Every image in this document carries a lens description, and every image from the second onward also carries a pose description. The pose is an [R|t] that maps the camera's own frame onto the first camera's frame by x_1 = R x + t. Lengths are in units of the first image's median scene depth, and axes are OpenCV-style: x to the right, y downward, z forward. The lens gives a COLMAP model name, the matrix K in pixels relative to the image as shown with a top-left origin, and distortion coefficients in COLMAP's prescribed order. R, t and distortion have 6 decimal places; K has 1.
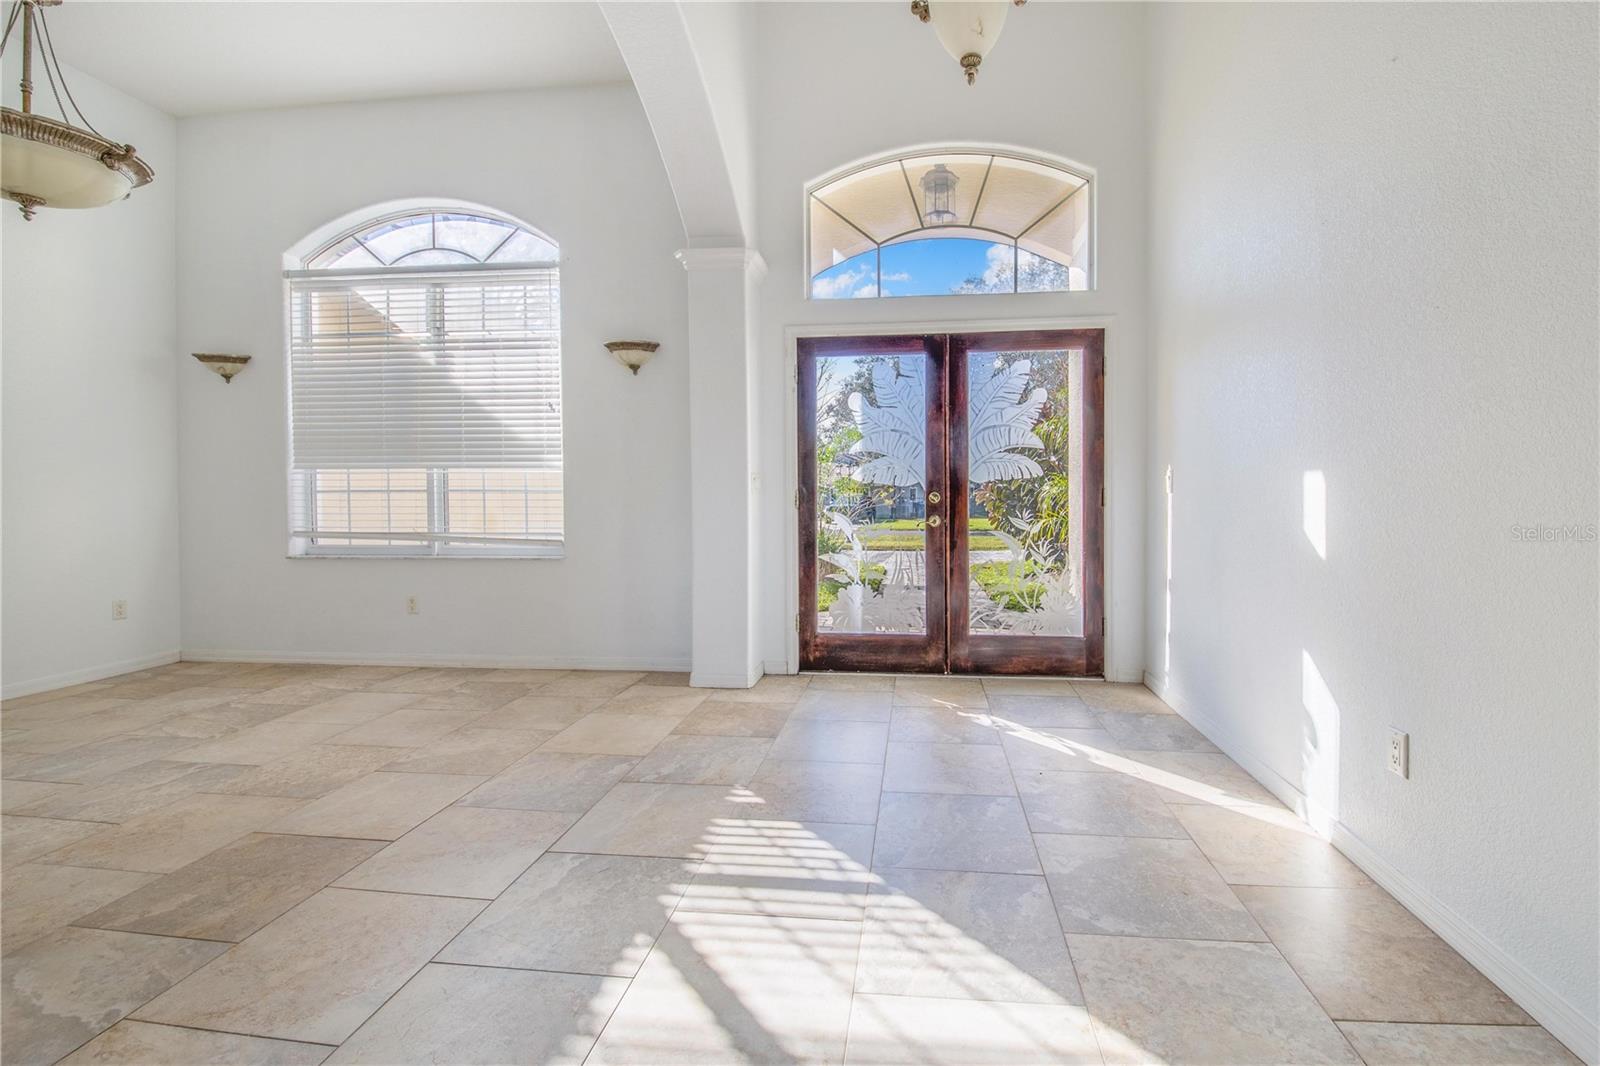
lens RADIAL K [[644.0, 0, 826.1], [0, 644.0, 506.9], [0, 0, 1]] dist [0.011043, -0.010435]
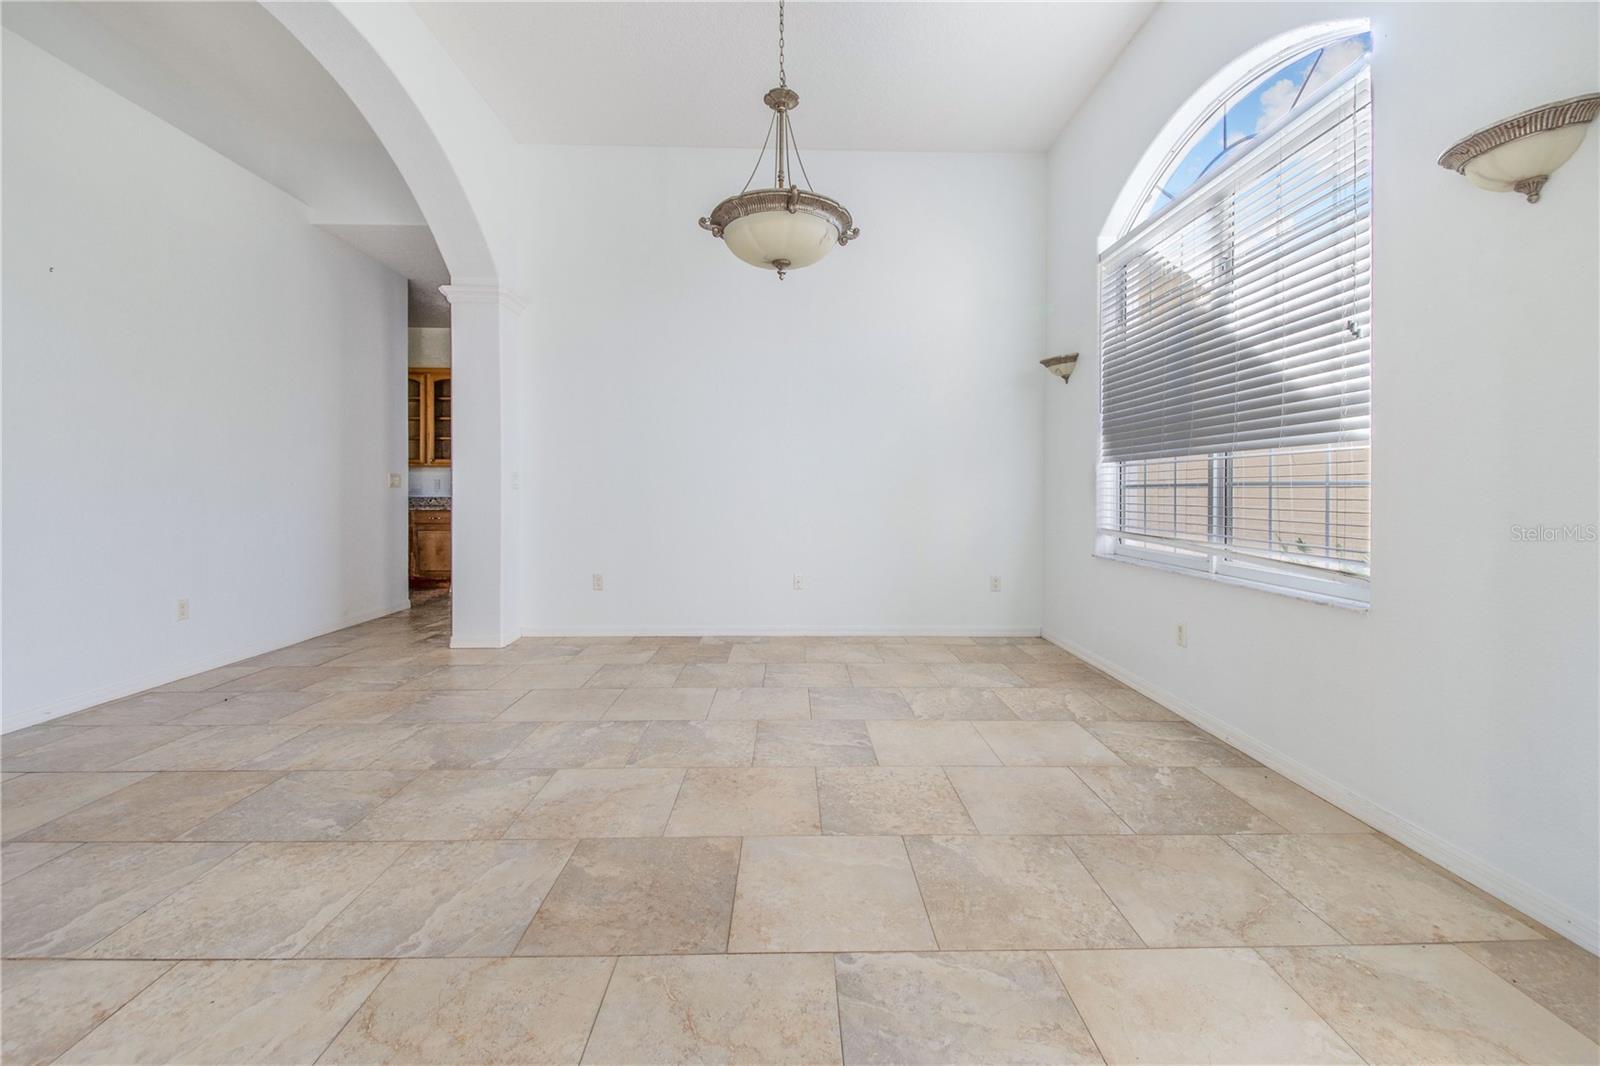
lens RADIAL K [[634.2, 0, 816.7], [0, 634.2, 497.0], [0, 0, 1]] dist [0.037643, -0.022251]
pose [[0.170023, 0.013299, -0.985350, 0.050147], [-0.025603, 0.999631, 0.009074, -0.010317], [0.985107, 0.023685, 0.170301, 0.724798]]
